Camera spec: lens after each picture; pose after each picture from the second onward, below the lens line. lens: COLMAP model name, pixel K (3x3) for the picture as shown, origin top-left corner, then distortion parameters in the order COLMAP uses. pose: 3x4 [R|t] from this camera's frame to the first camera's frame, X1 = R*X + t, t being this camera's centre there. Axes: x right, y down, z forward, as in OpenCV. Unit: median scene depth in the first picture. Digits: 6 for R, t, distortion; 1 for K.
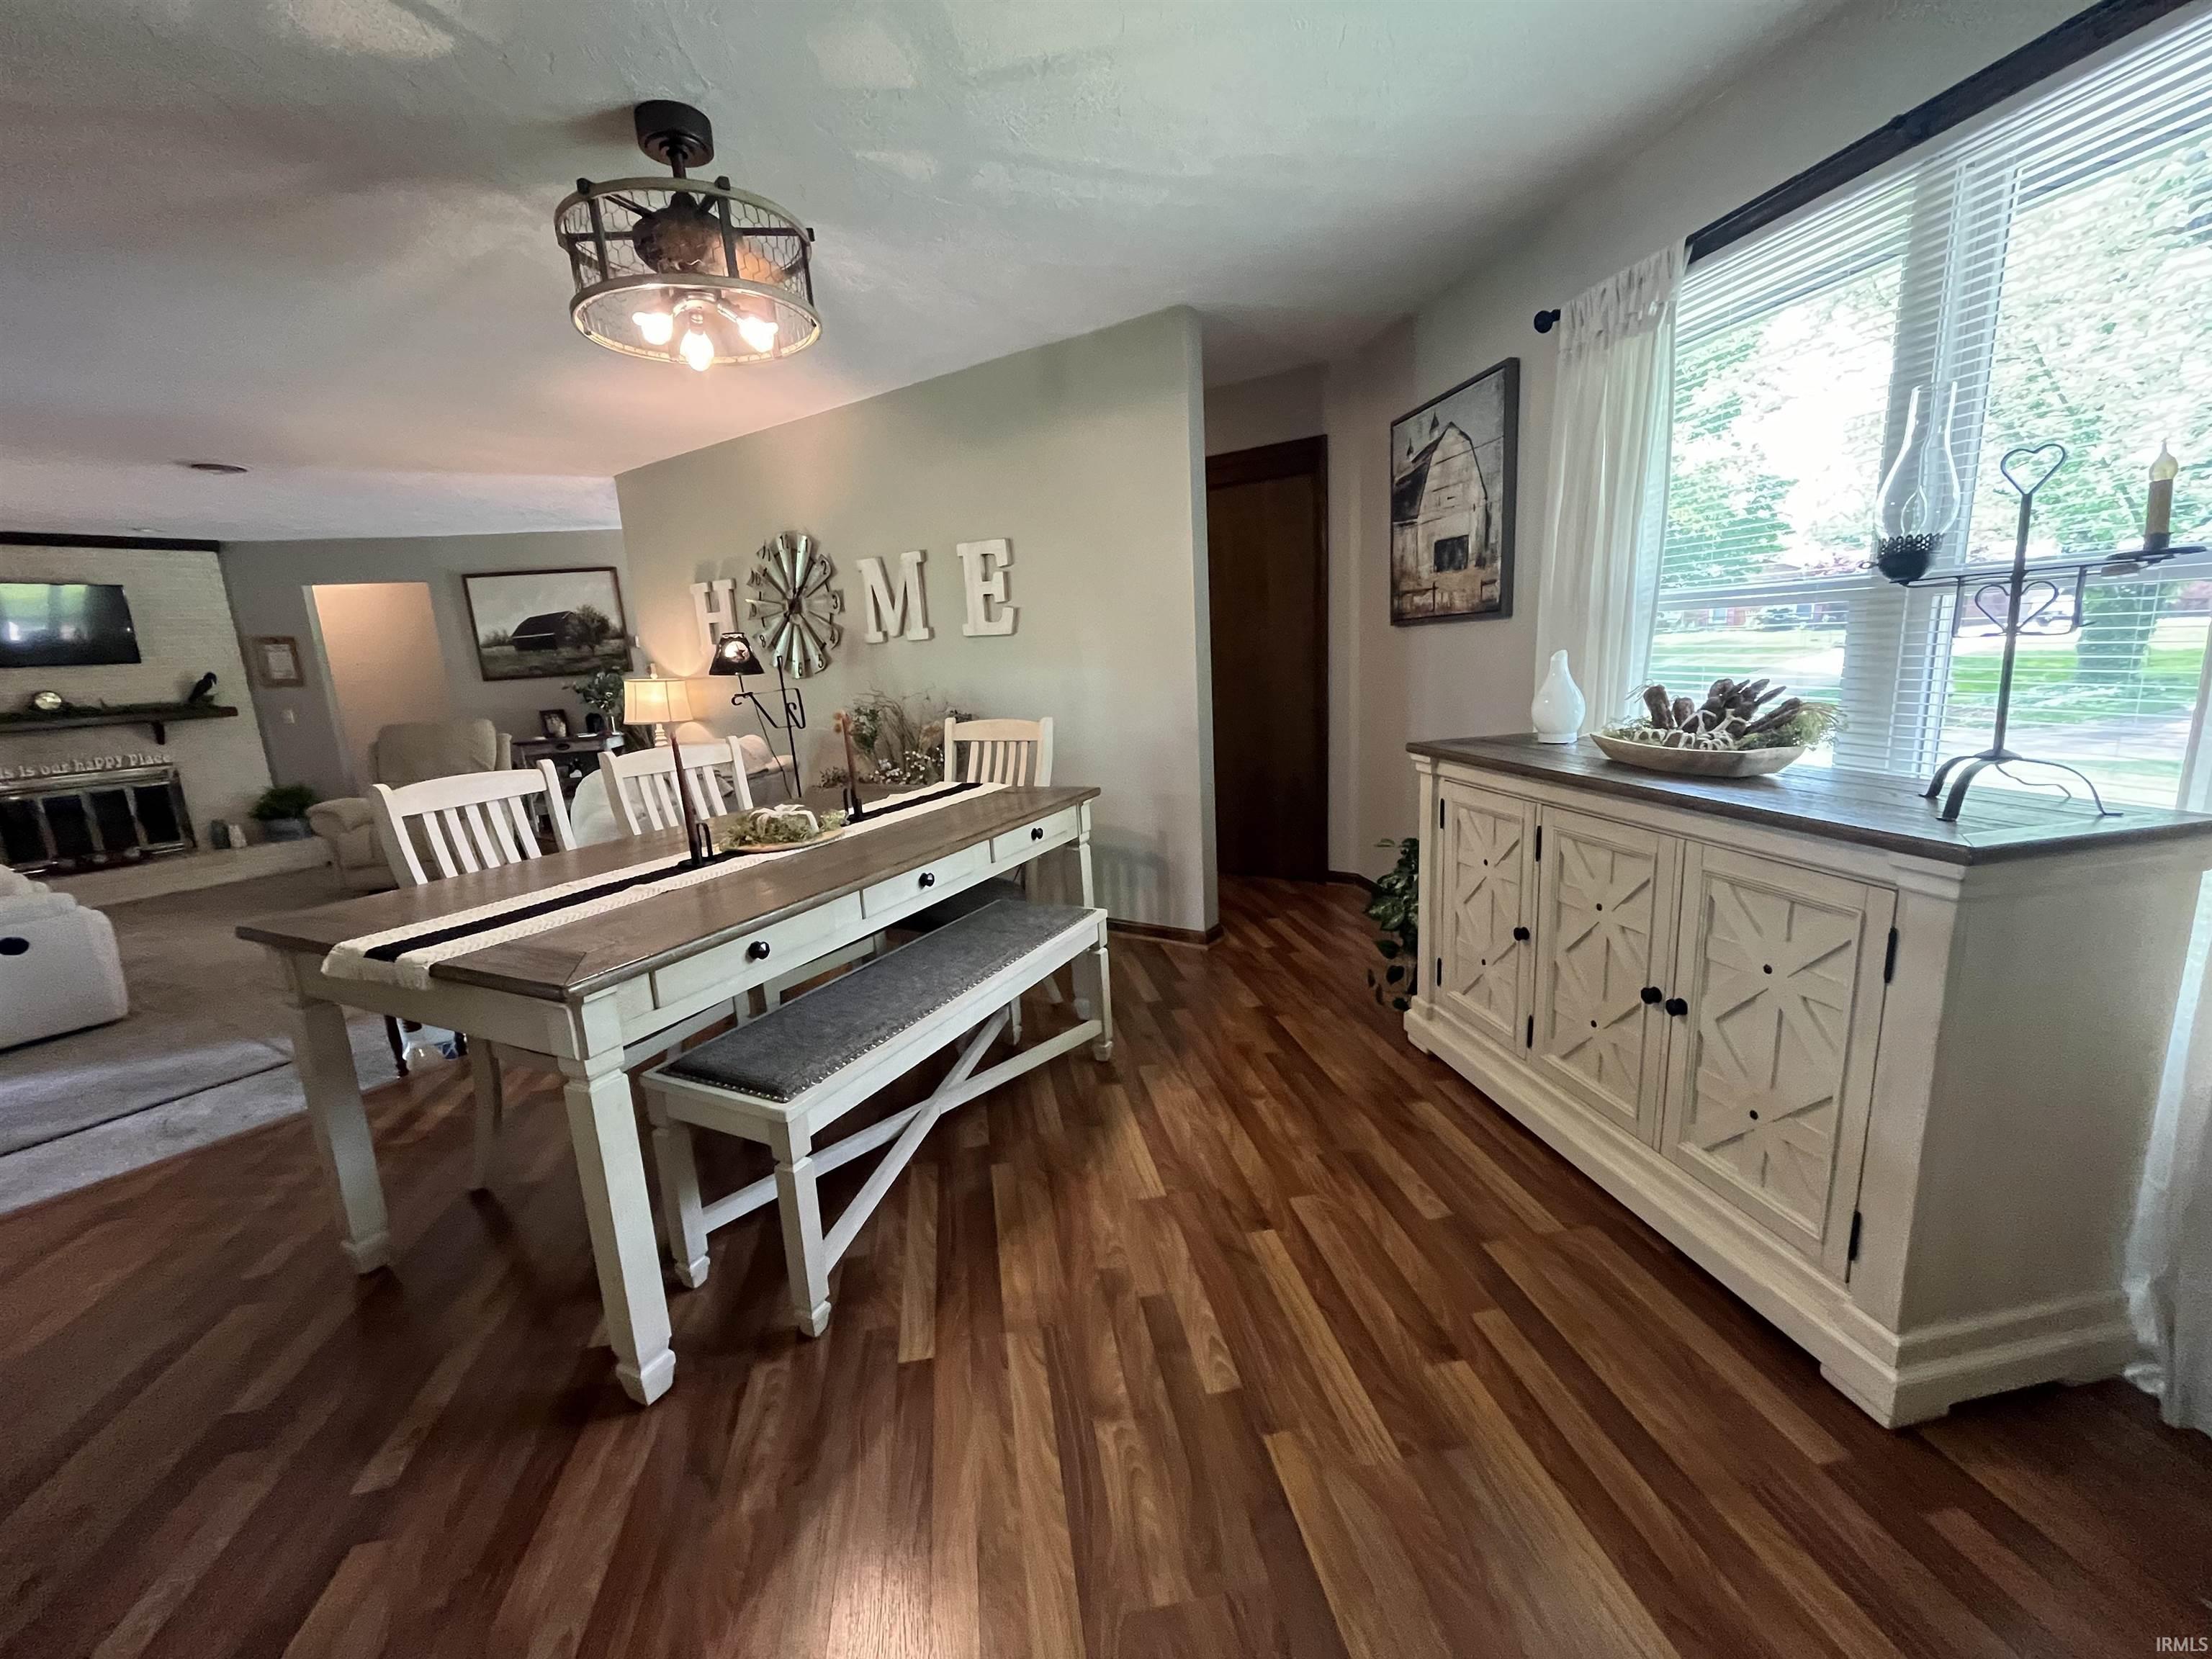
lens RADIAL K [[904.3, 0, 1096.9], [0, 904.3, 838.0], [0, 0, 1]] dist [0.000307, -0.000166]
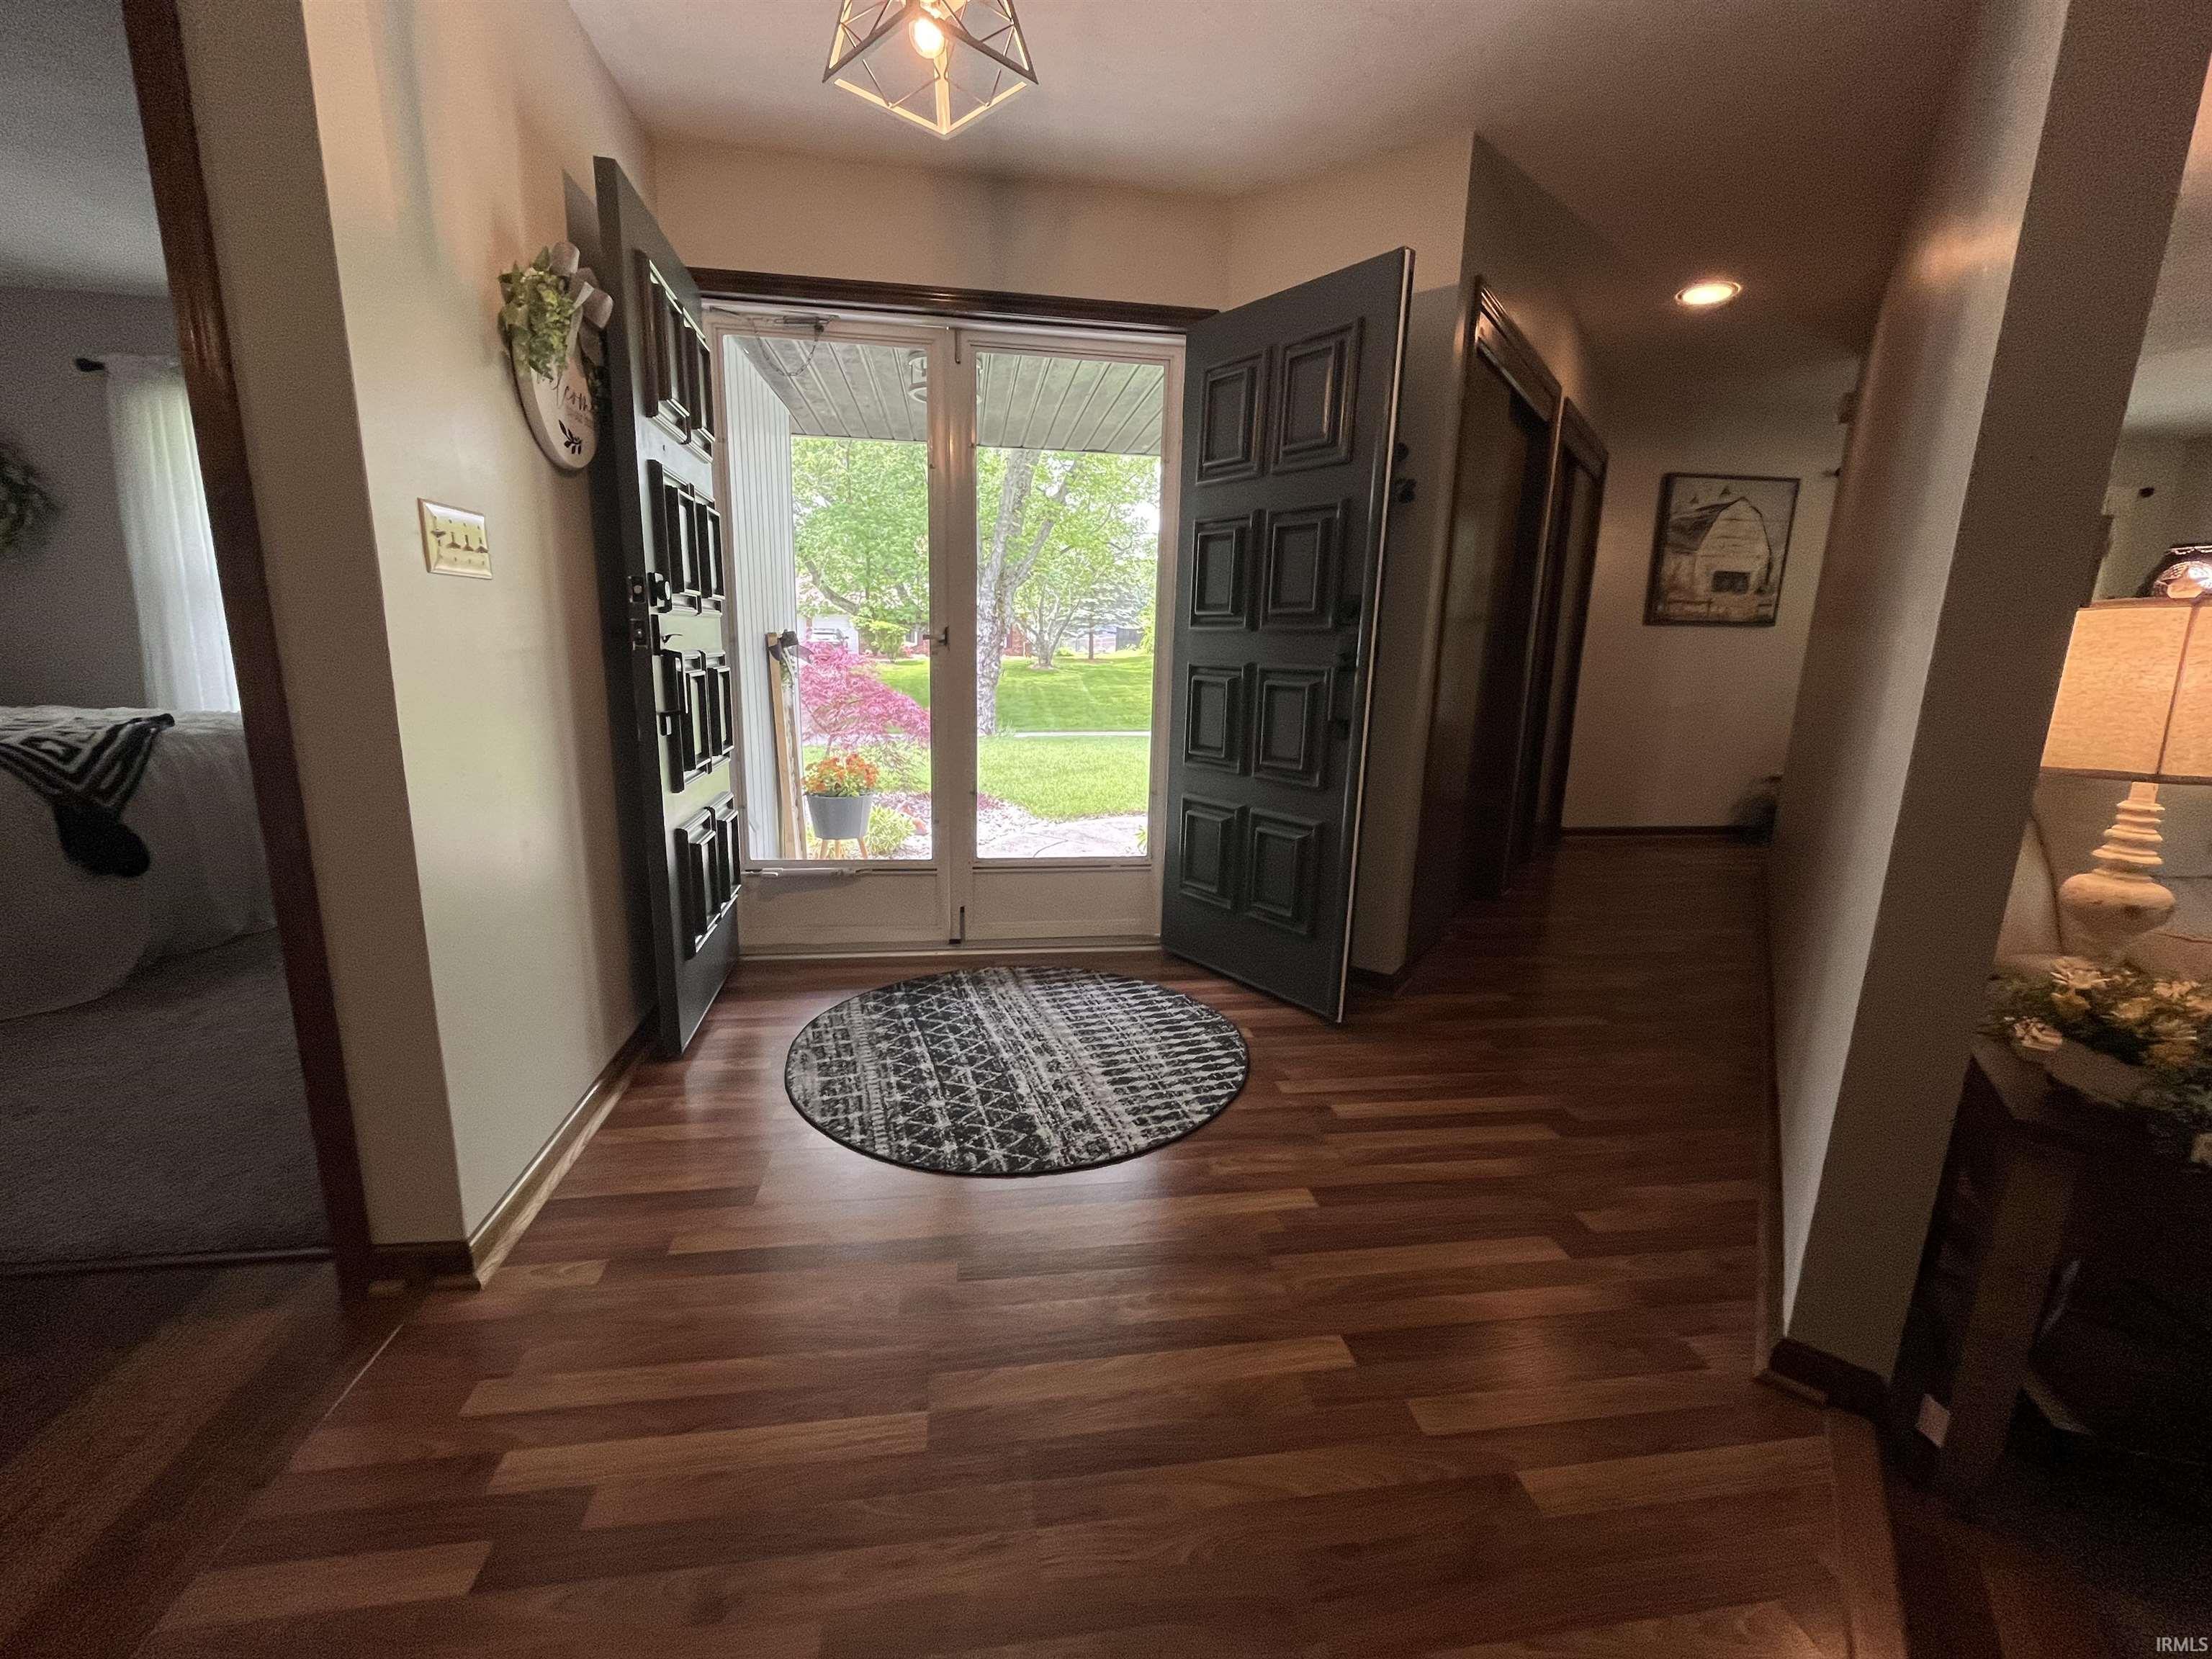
lens RADIAL K [[904.3, 0, 1095.9], [0, 904.3, 830.9], [0, 0, 1]] dist [0.000307, -0.000166]
pose [[0.008137, -0.152315, 0.988298, -1.234988], [0.187438, 0.971046, 0.148113, -0.343066], [-0.982243, 0.184040, 0.036452, 2.143377]]
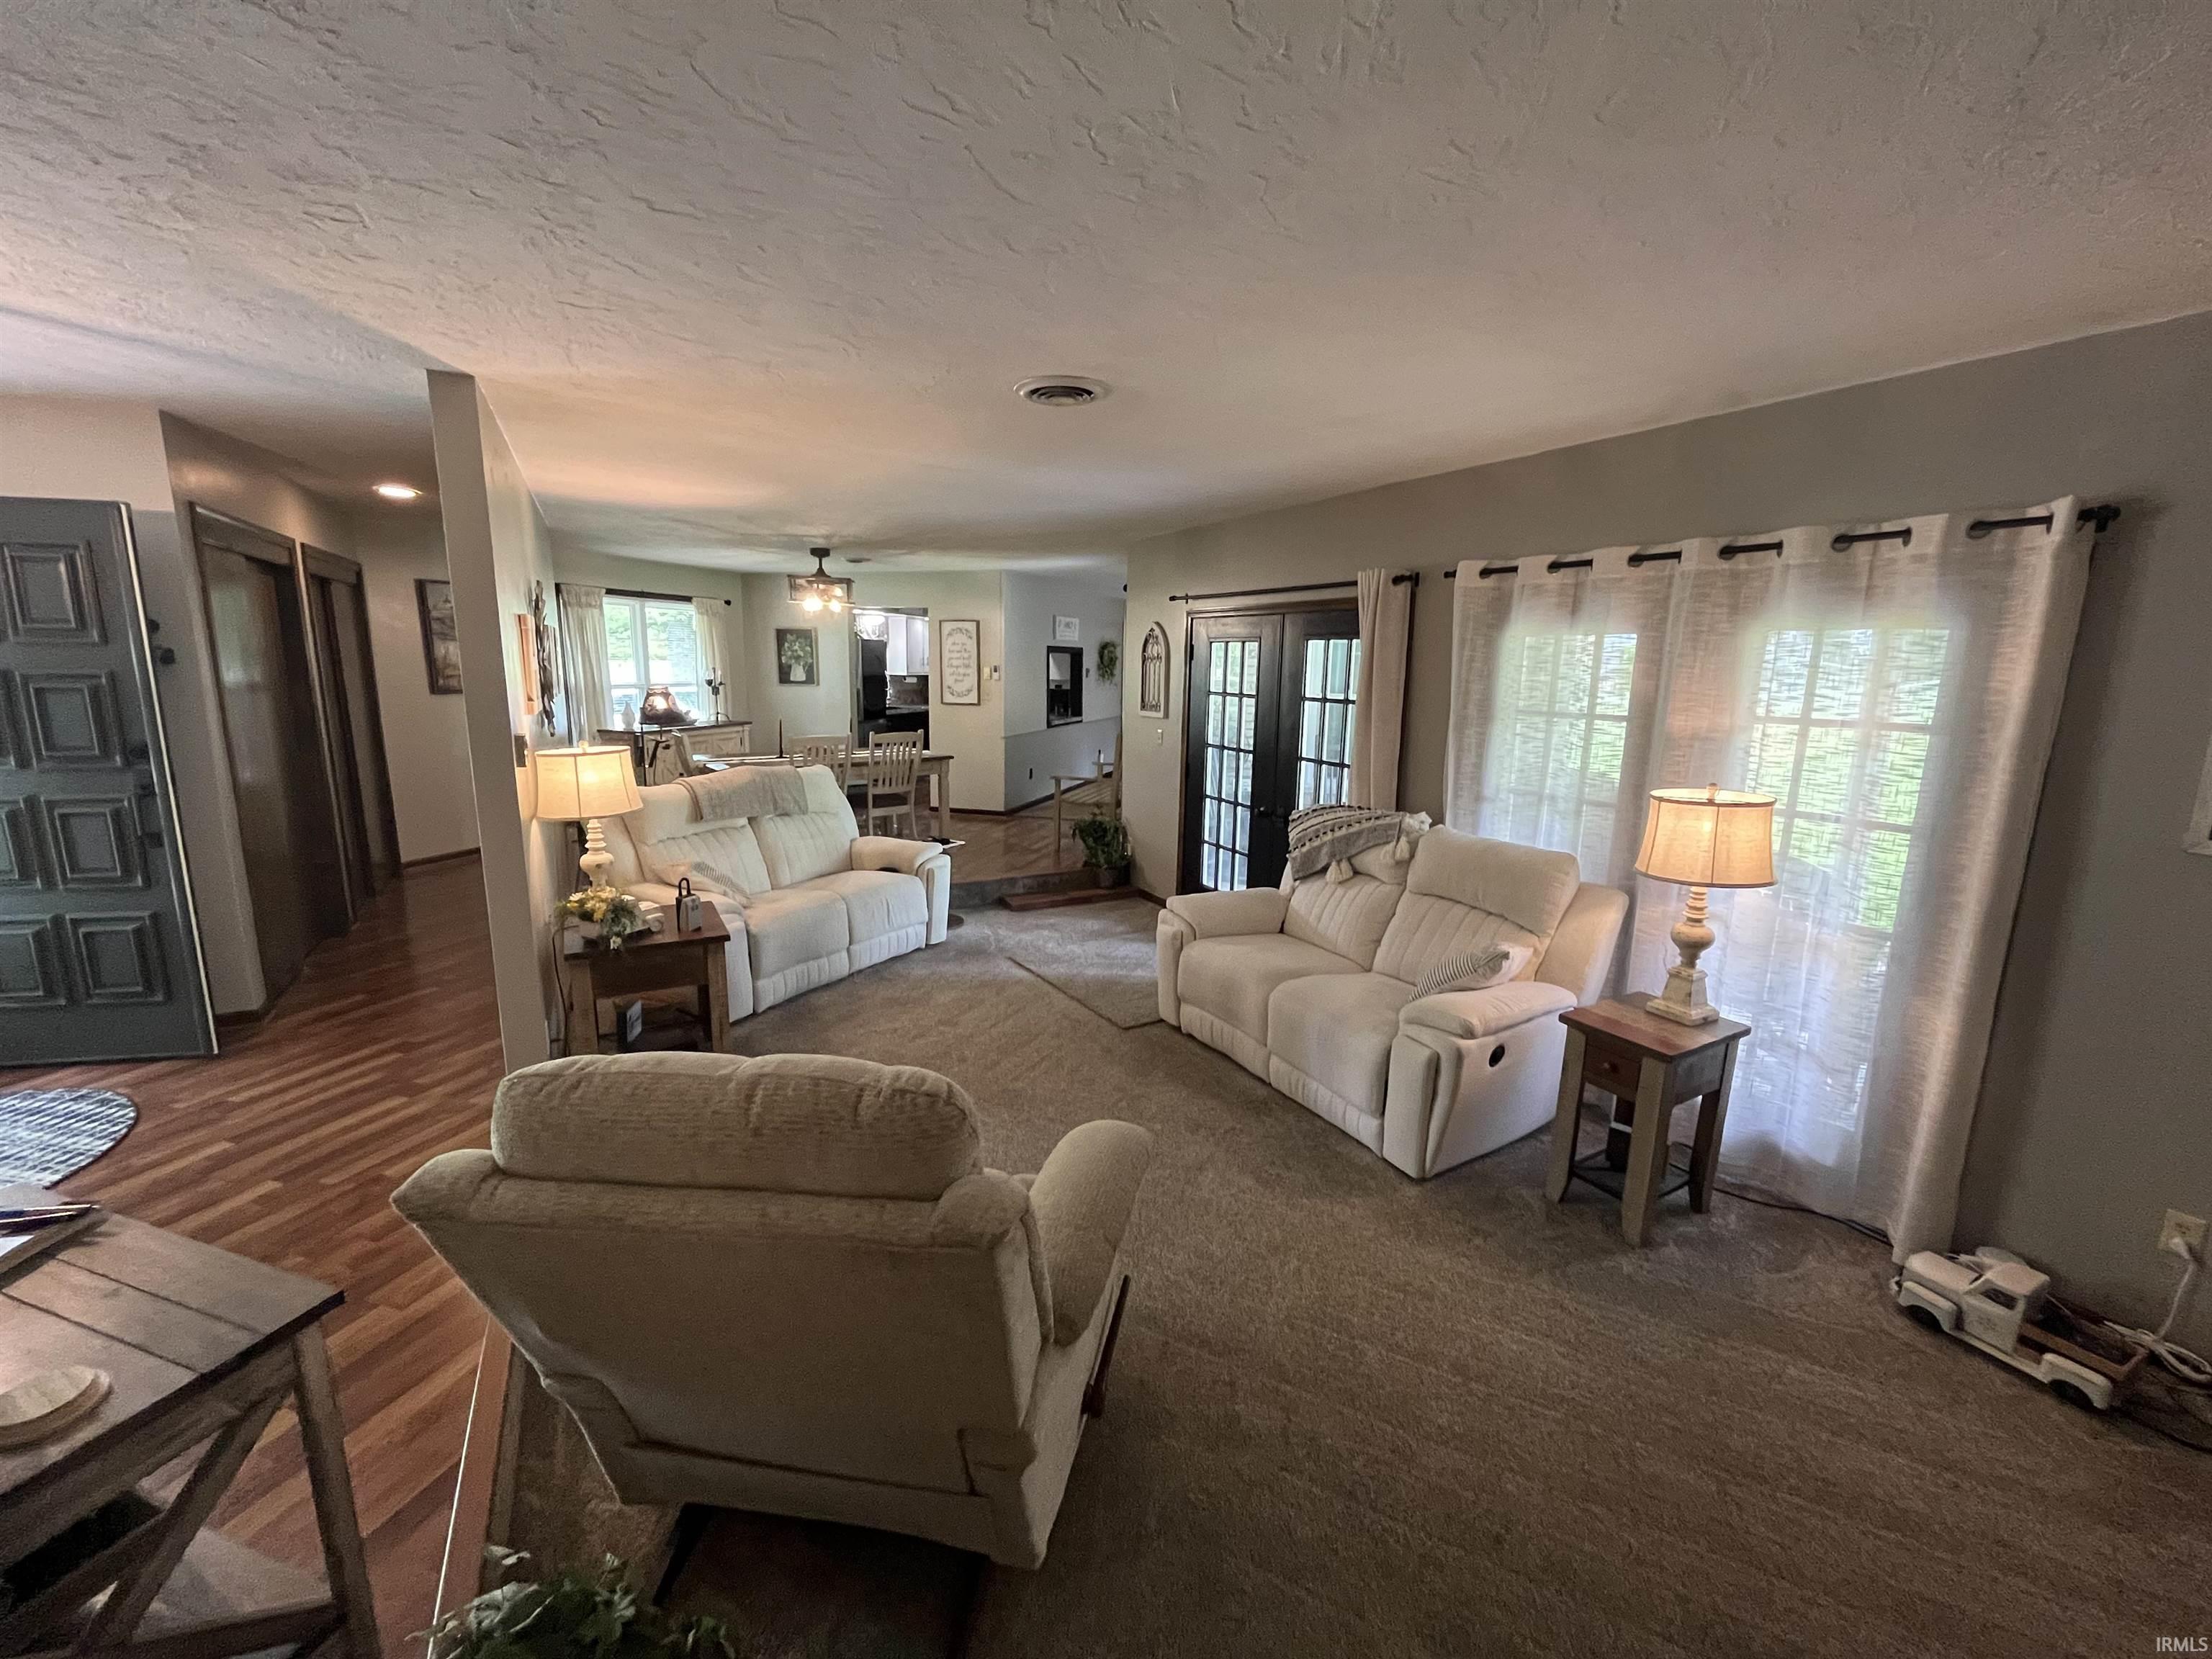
lens RADIAL K [[904.3, 0, 1094.5], [0, 904.3, 833.9], [0, 0, 1]] dist [0.000307, -0.000166]
pose [[-0.890107, -0.043913, 0.453631, -1.862145], [0.129356, 0.930071, 0.343853, -0.493358], [-0.437009, 0.364746, -0.822183, 2.322116]]
